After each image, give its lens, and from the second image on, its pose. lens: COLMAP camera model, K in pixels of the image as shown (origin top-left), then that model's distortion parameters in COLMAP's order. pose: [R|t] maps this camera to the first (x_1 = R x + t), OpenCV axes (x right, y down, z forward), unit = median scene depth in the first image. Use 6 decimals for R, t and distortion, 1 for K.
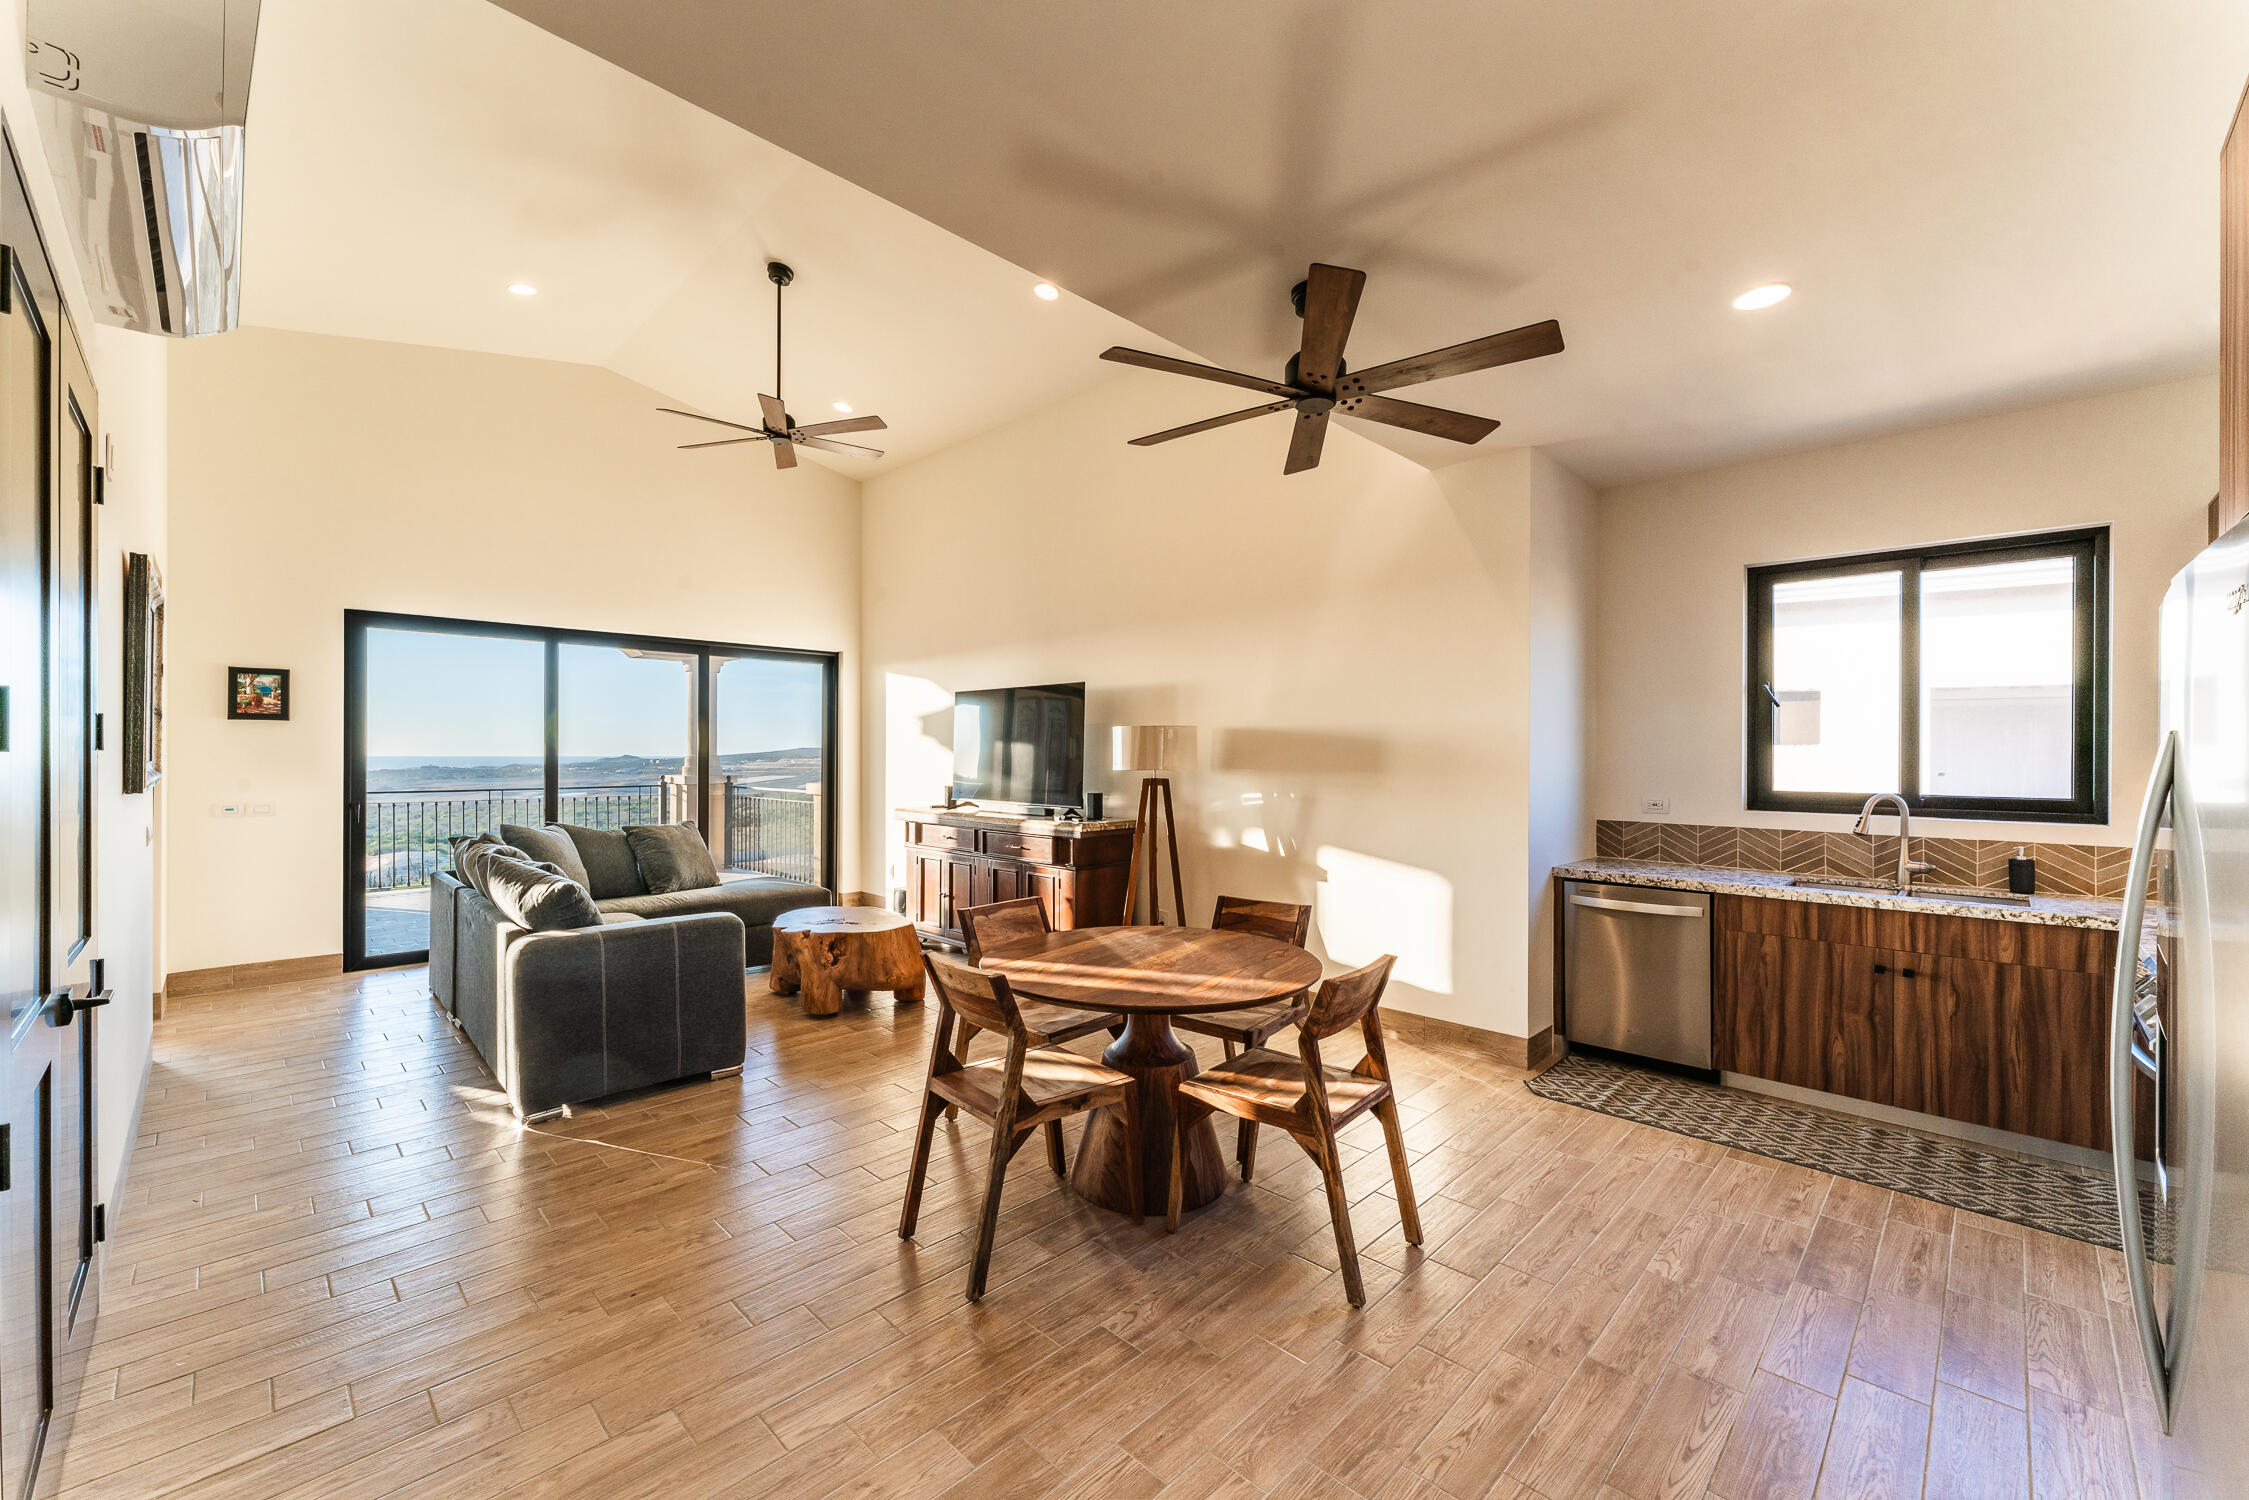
lens RADIAL K [[897.3, 0, 1126.7], [0, 897.3, 751.8], [0, 0, 1]] dist [0.007105, -0.000337]
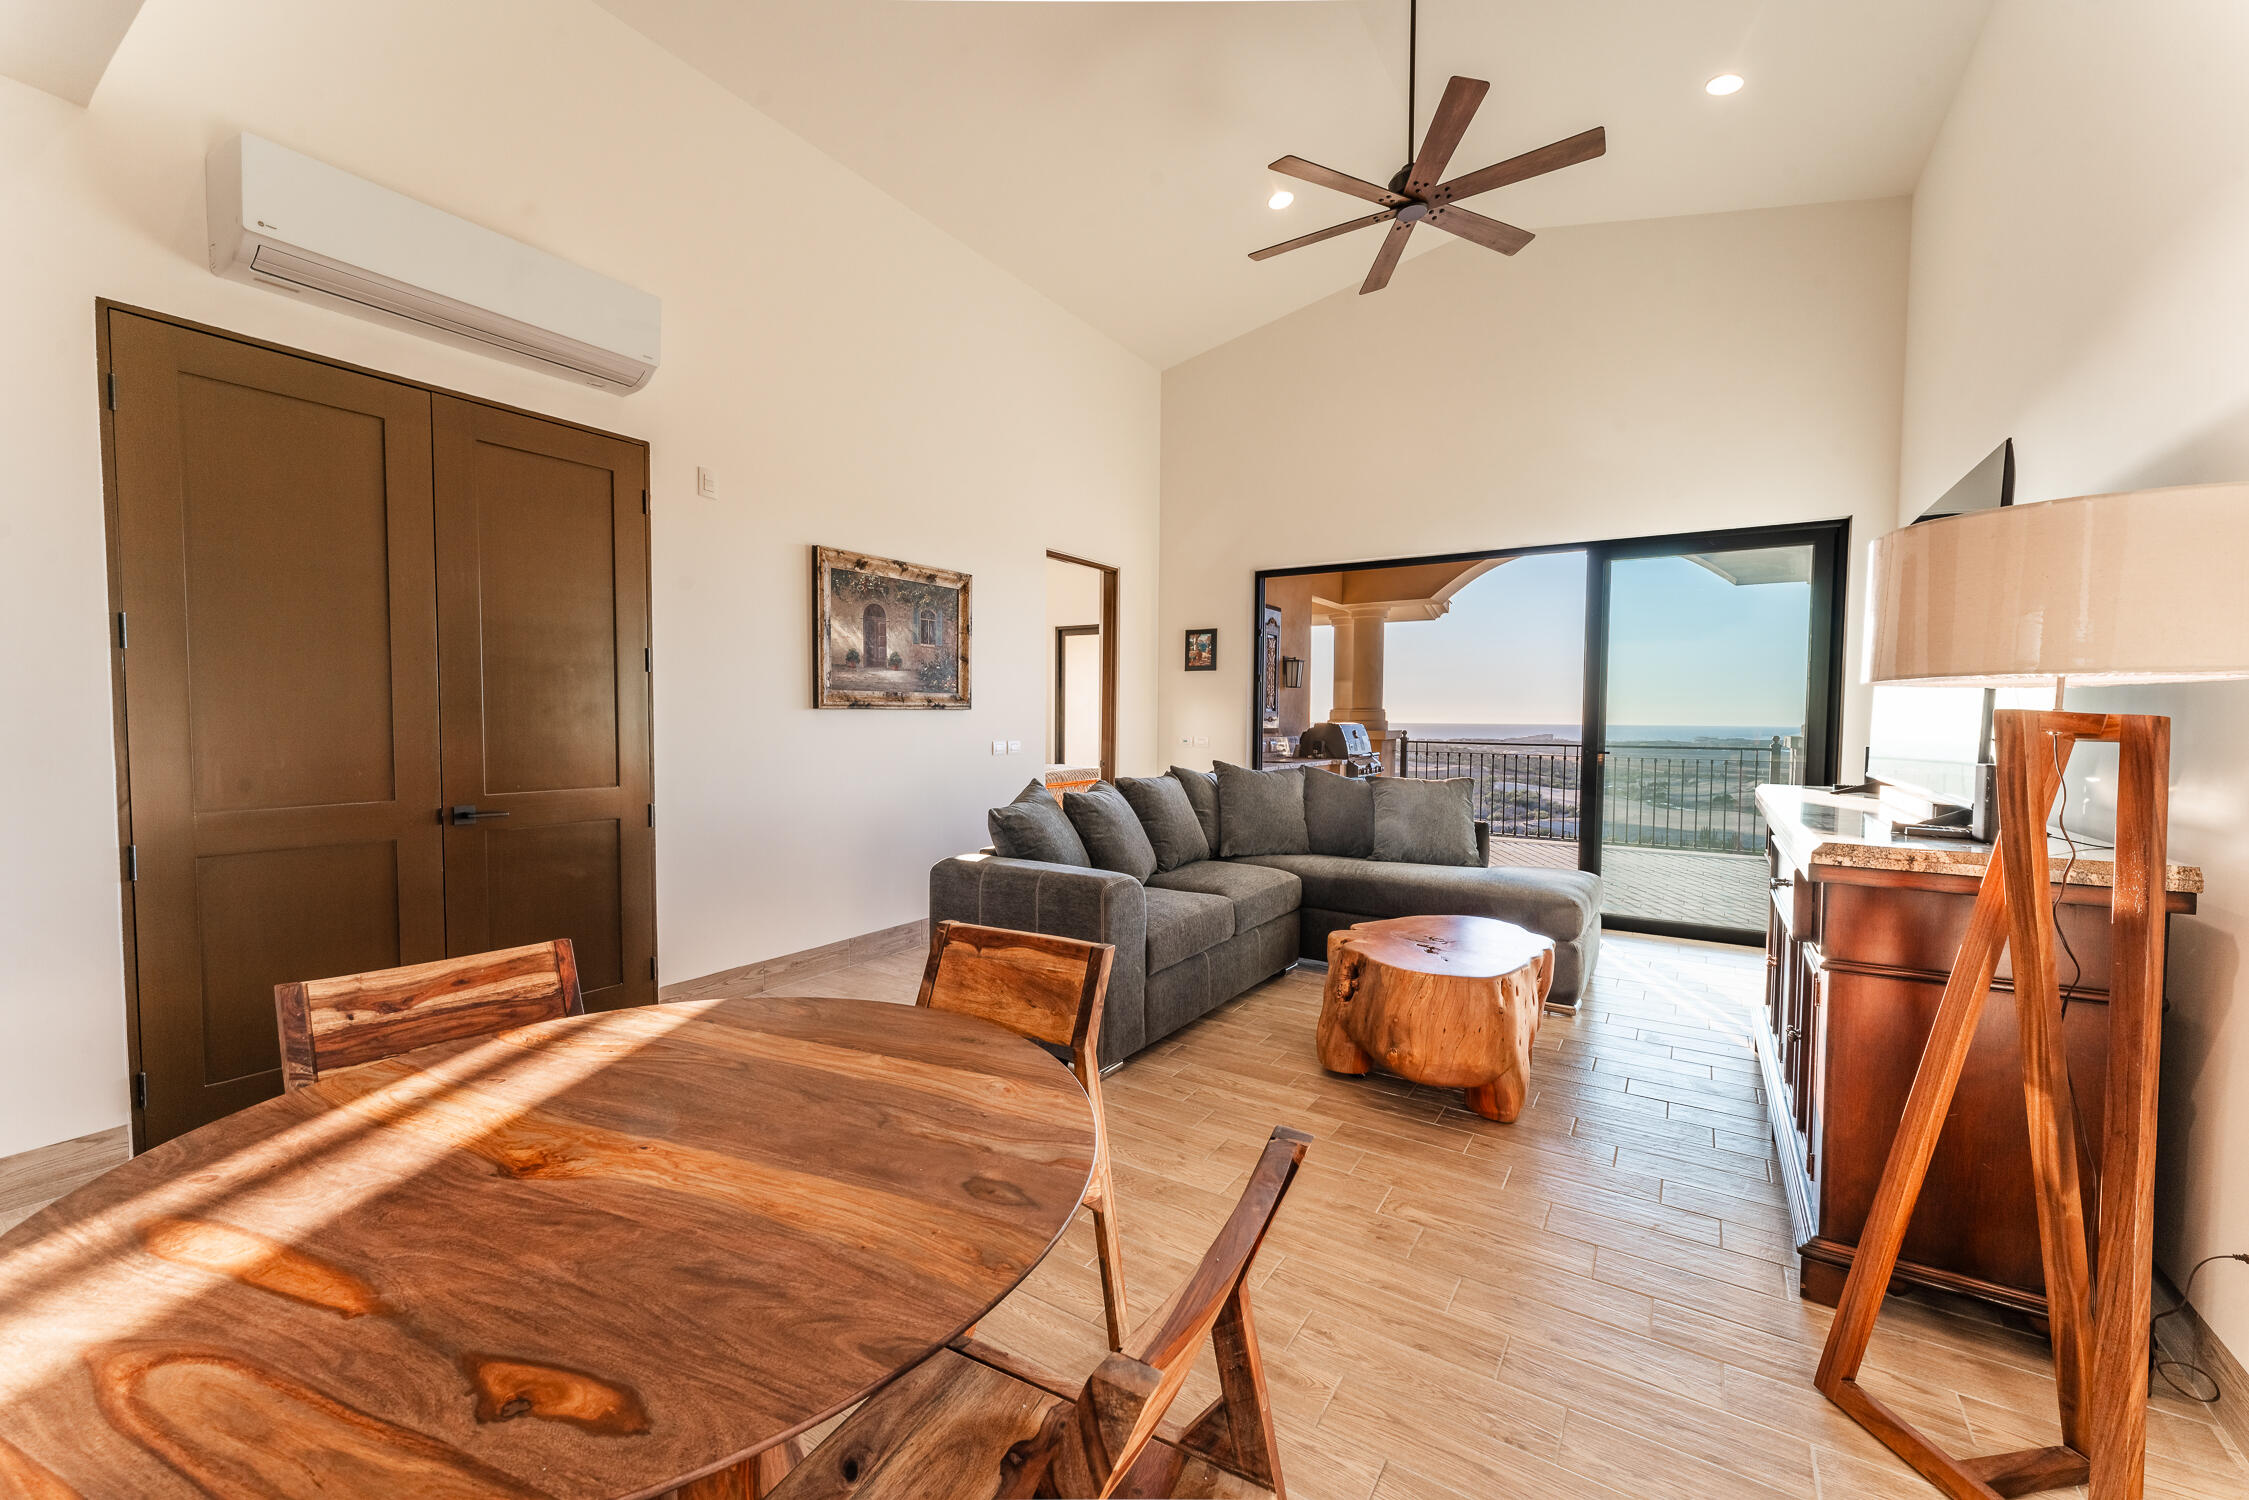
lens RADIAL K [[897.3, 0, 1118.0], [0, 897.3, 740.2], [0, 0, 1]] dist [0.007105, -0.000337]
pose [[0.204972, 0.024608, -0.978458, 0.241608], [-0.003729, 0.999696, 0.024361, 0.031739], [0.978761, -0.001344, 0.205001, 0.635474]]
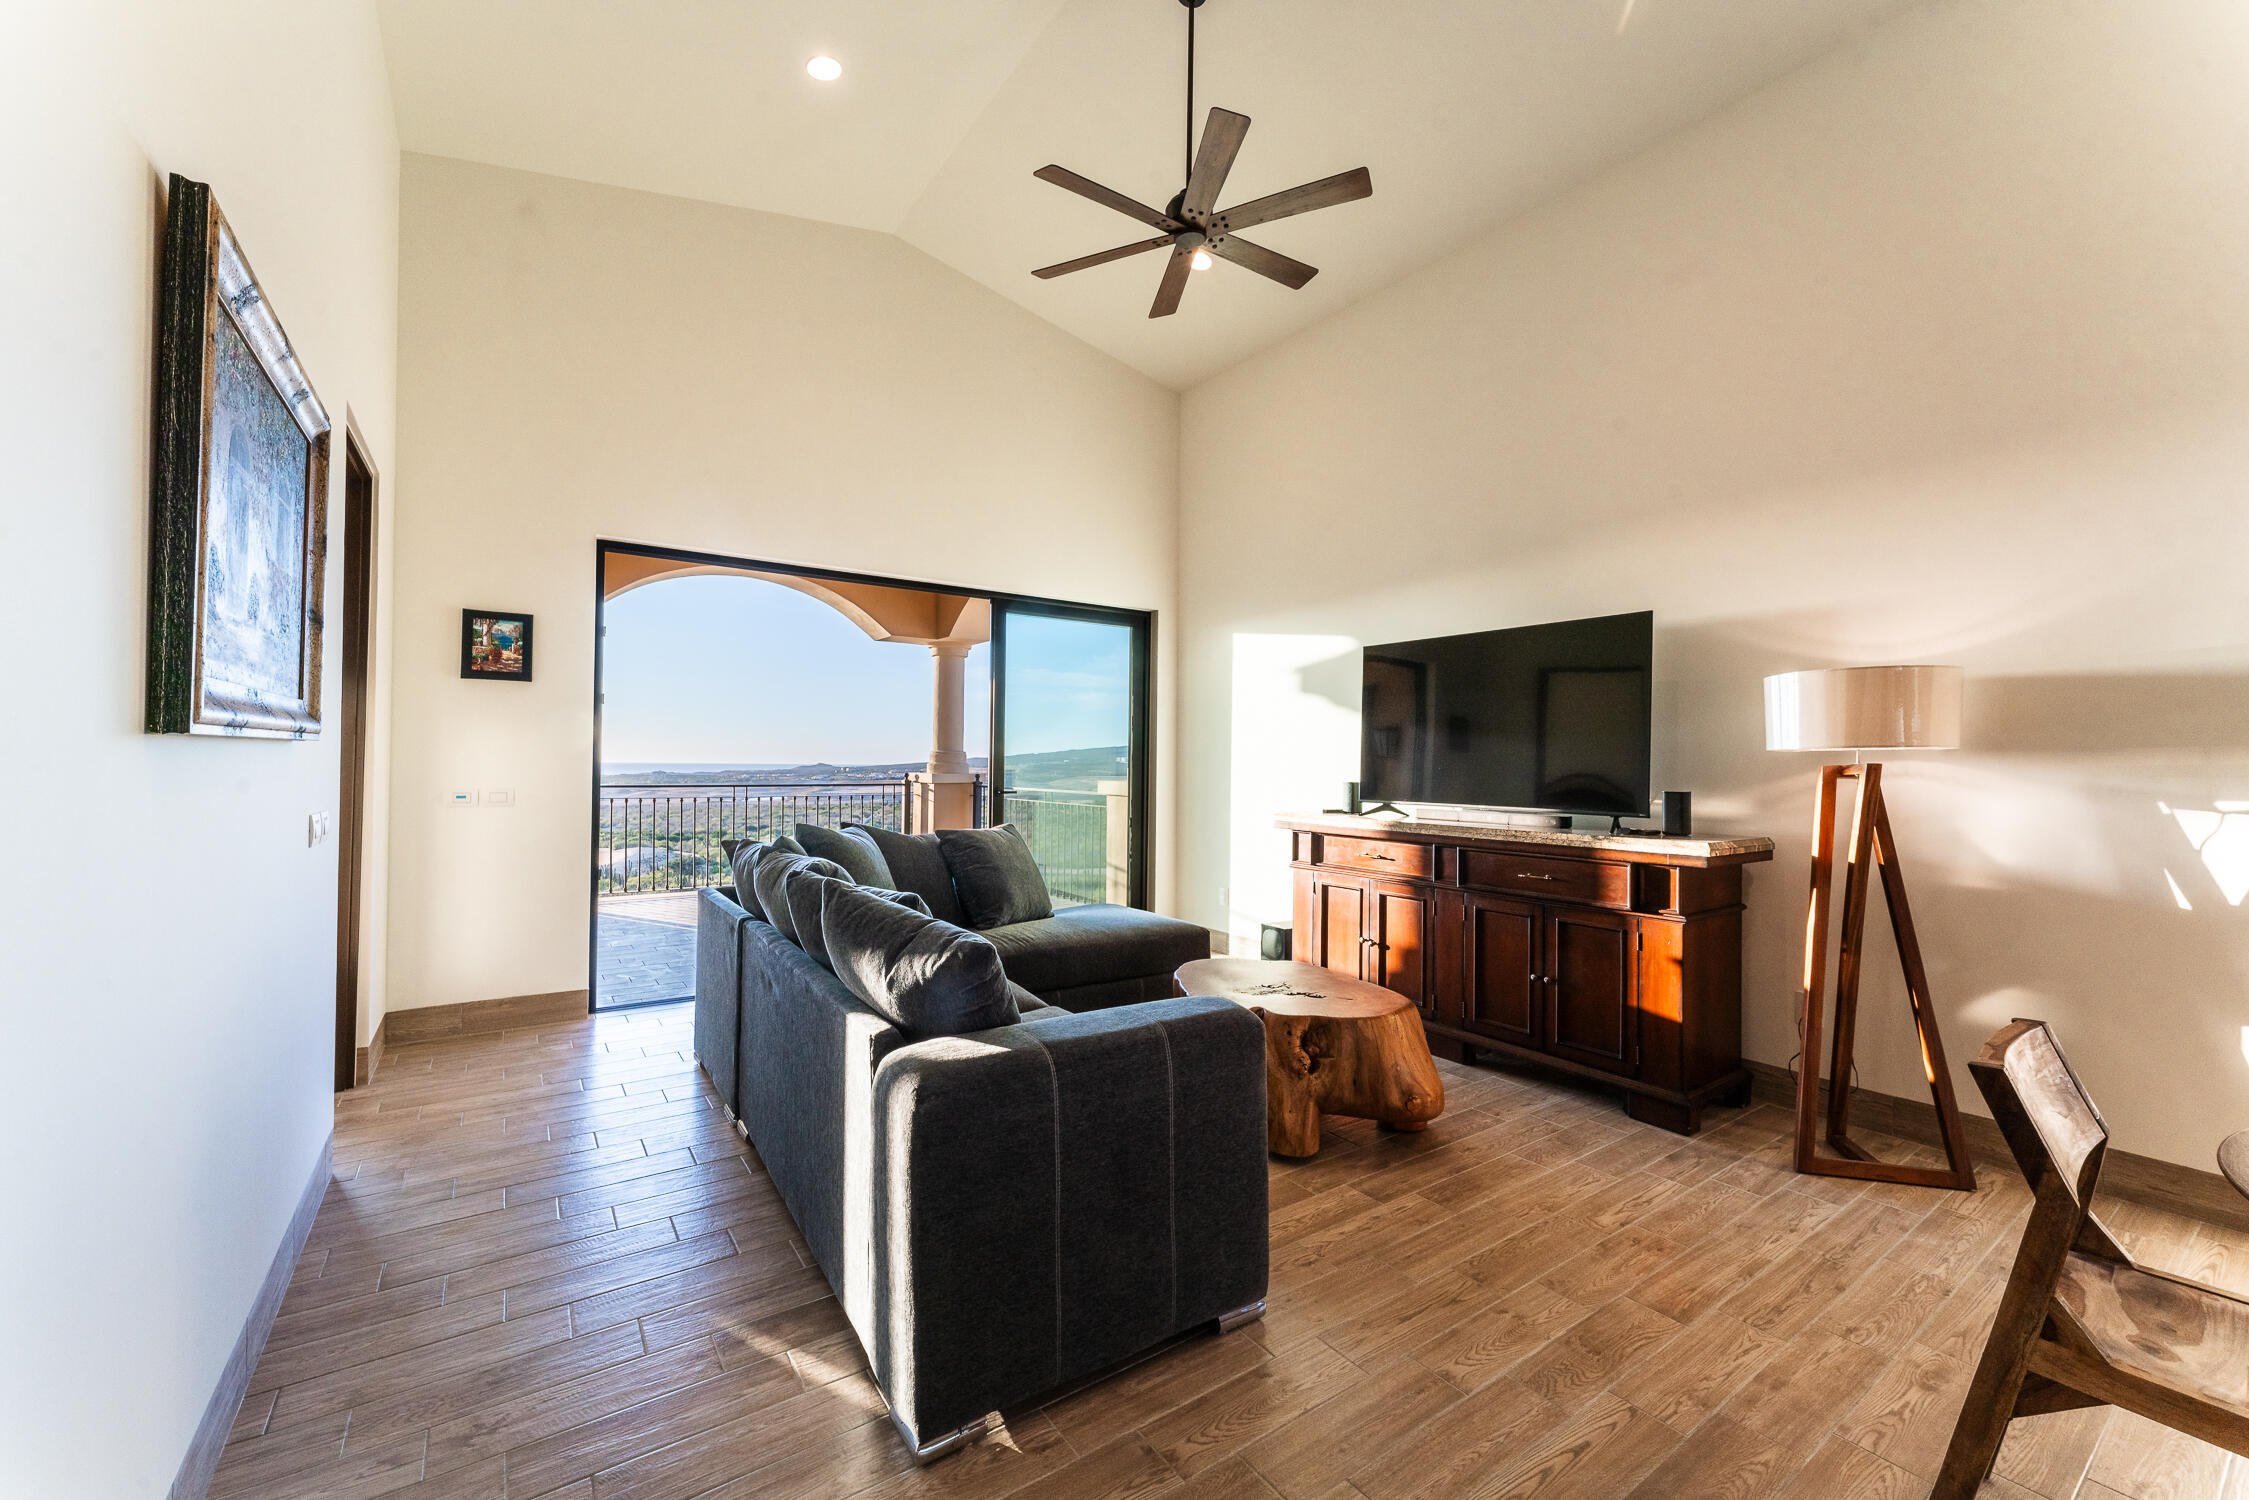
lens RADIAL K [[897.3, 0, 1127.0], [0, 897.3, 749.3], [0, 0, 1]] dist [0.007105, -0.000337]
pose [[0.984385, 0.004990, -0.175957, -0.307736], [-0.007559, 0.999874, -0.013933, 0.029772], [0.175865, 0.015045, 0.984299, 0.350980]]
